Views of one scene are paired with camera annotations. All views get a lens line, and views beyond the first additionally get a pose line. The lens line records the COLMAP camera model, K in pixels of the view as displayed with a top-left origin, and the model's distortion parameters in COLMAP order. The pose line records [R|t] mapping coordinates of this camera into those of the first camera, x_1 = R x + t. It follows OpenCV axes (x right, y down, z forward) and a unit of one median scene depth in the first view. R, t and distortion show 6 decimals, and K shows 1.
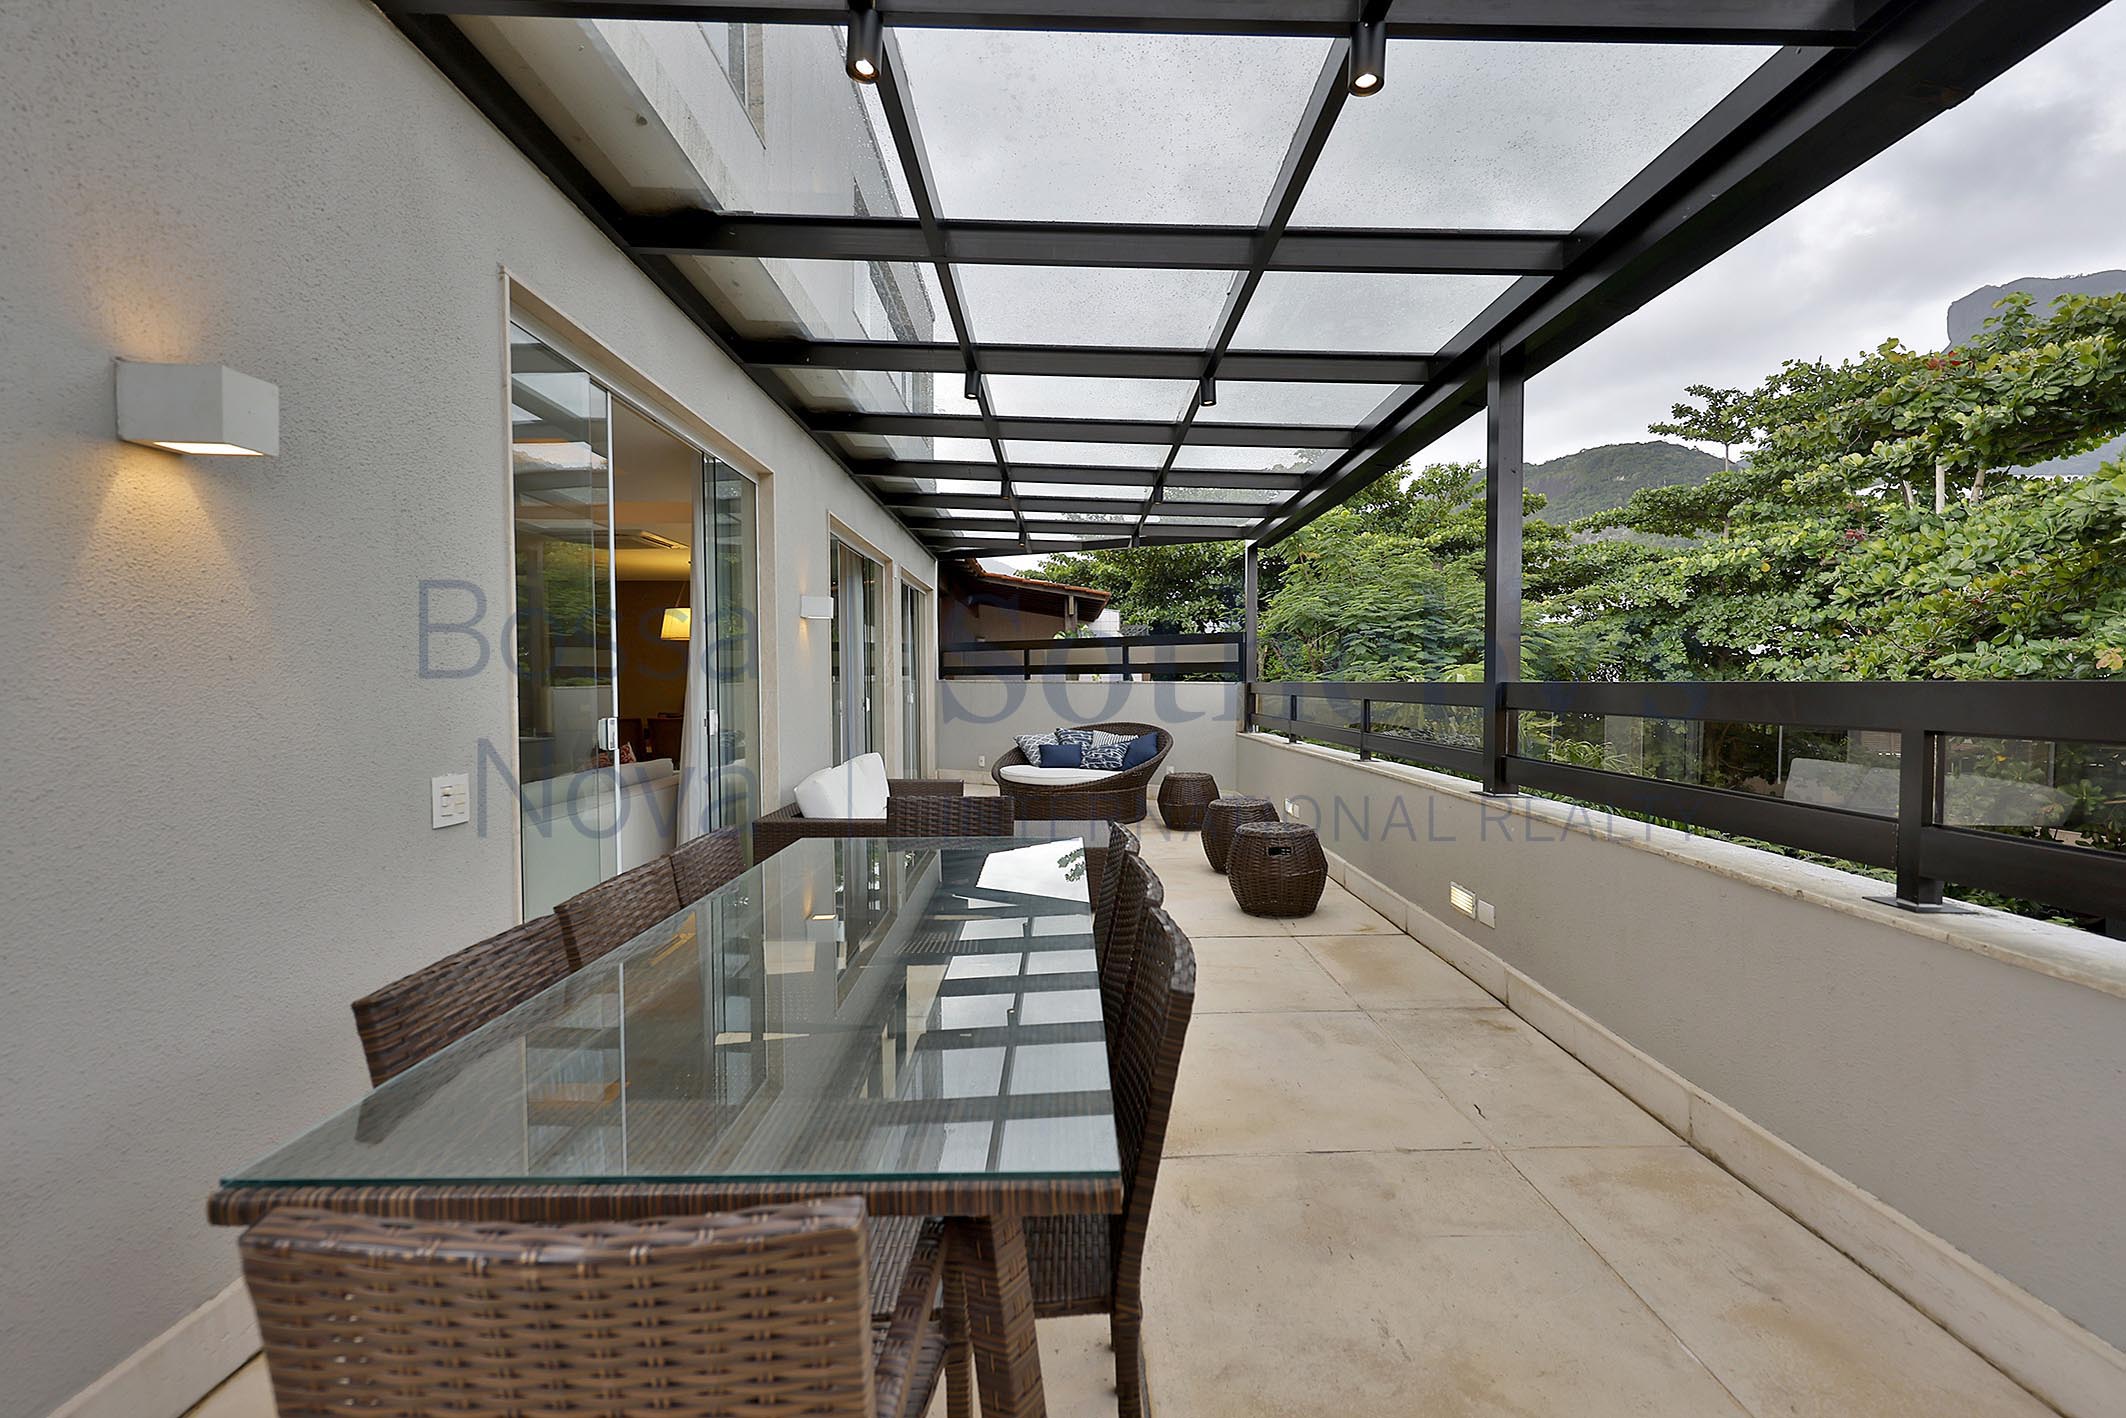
lens RADIAL K [[904.7, 0, 1061.3], [0, 904.7, 695.6], [0, 0, 1]] dist [-0.000123, -0.000140]
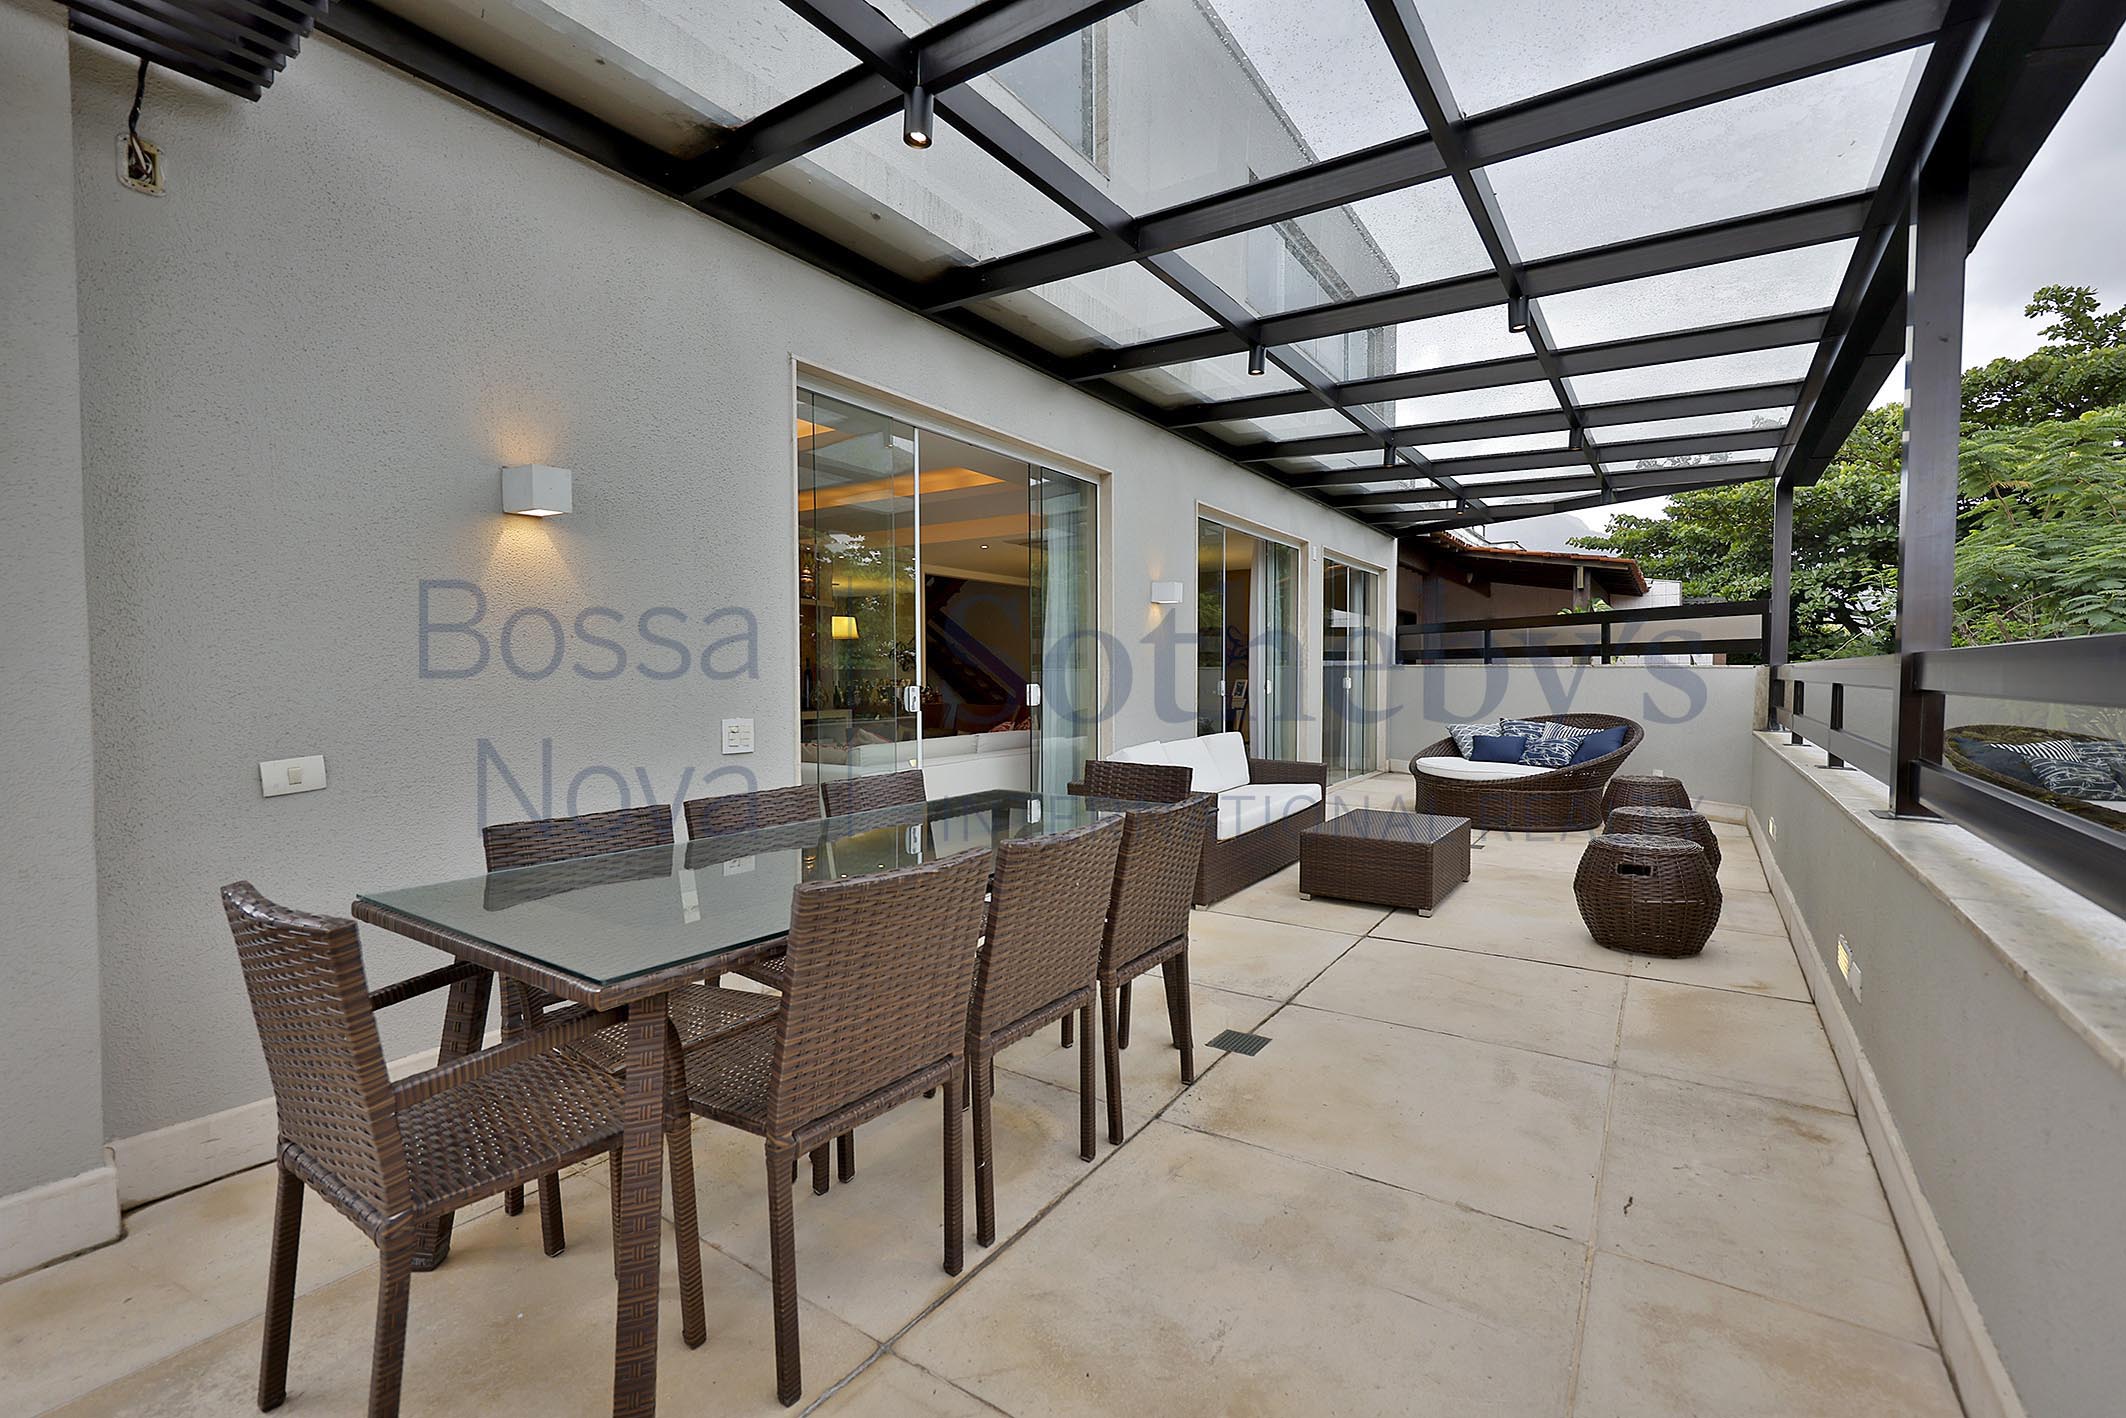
lens RADIAL K [[904.7, 0, 1051.0], [0, 904.7, 696.1], [0, 0, 1]] dist [-0.000123, -0.000140]
pose [[0.819412, 0.018130, -0.572918, 0.260116], [-0.011060, 0.999814, 0.015822, 0.010710], [0.573098, -0.006628, 0.819460, 0.048448]]
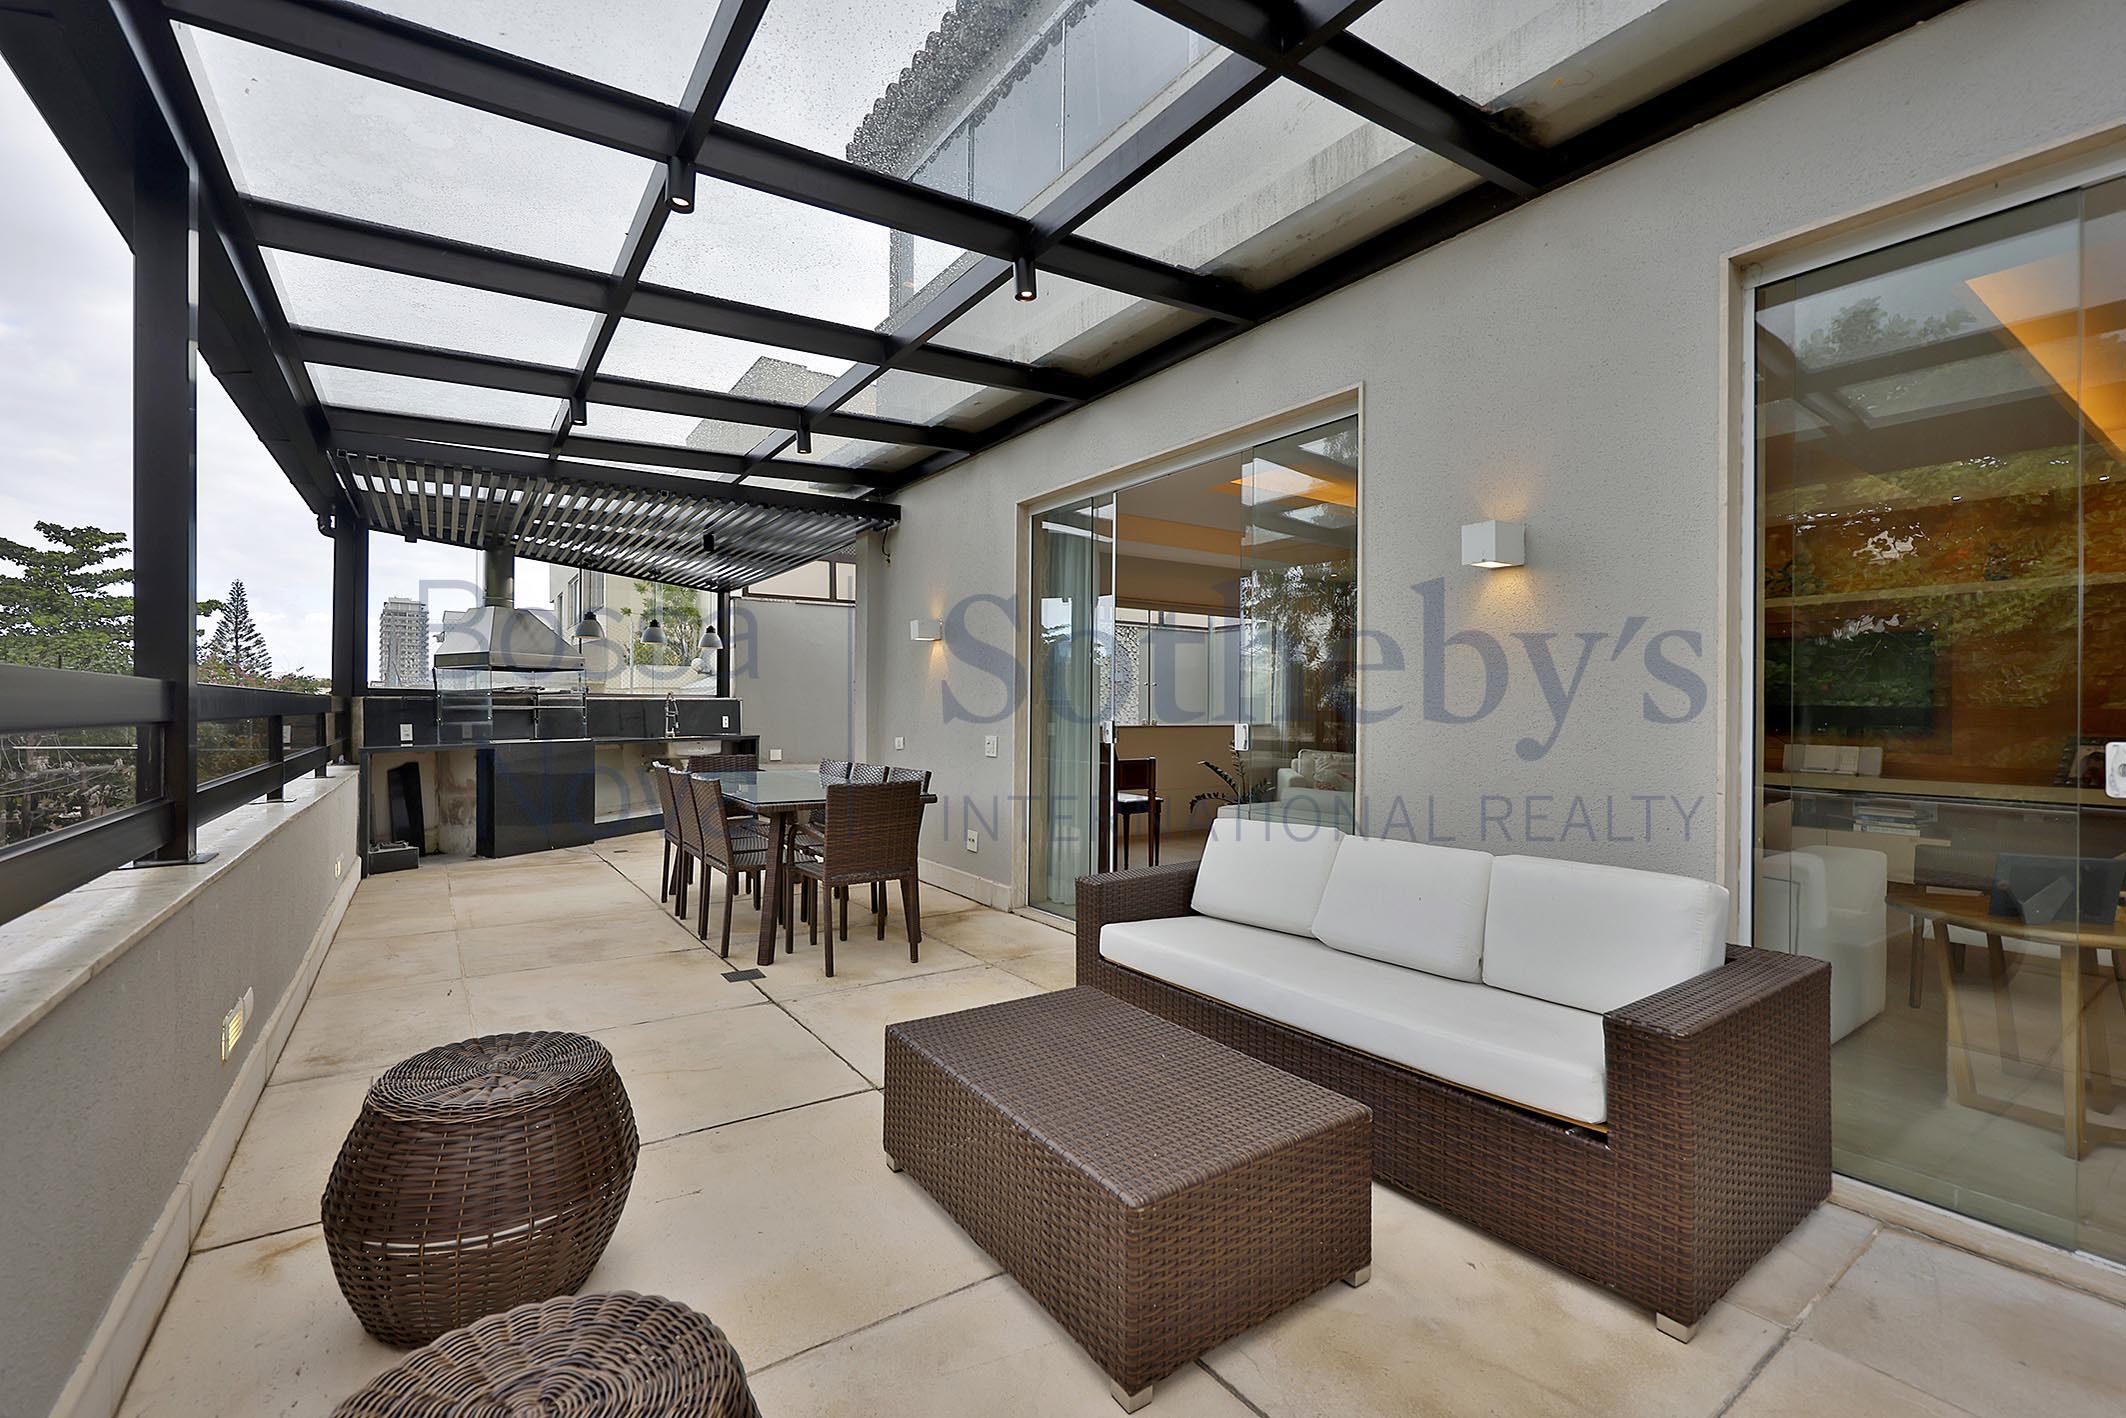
lens RADIAL K [[904.7, 0, 1053.9], [0, 904.7, 706.2], [0, 0, 1]] dist [-0.000123, -0.000140]
pose [[-0.826019, -0.007140, -0.563598, 0.254538], [-0.011969, 0.999916, 0.004875, -0.004033], [0.563516, 0.010773, -0.826035, 1.450311]]
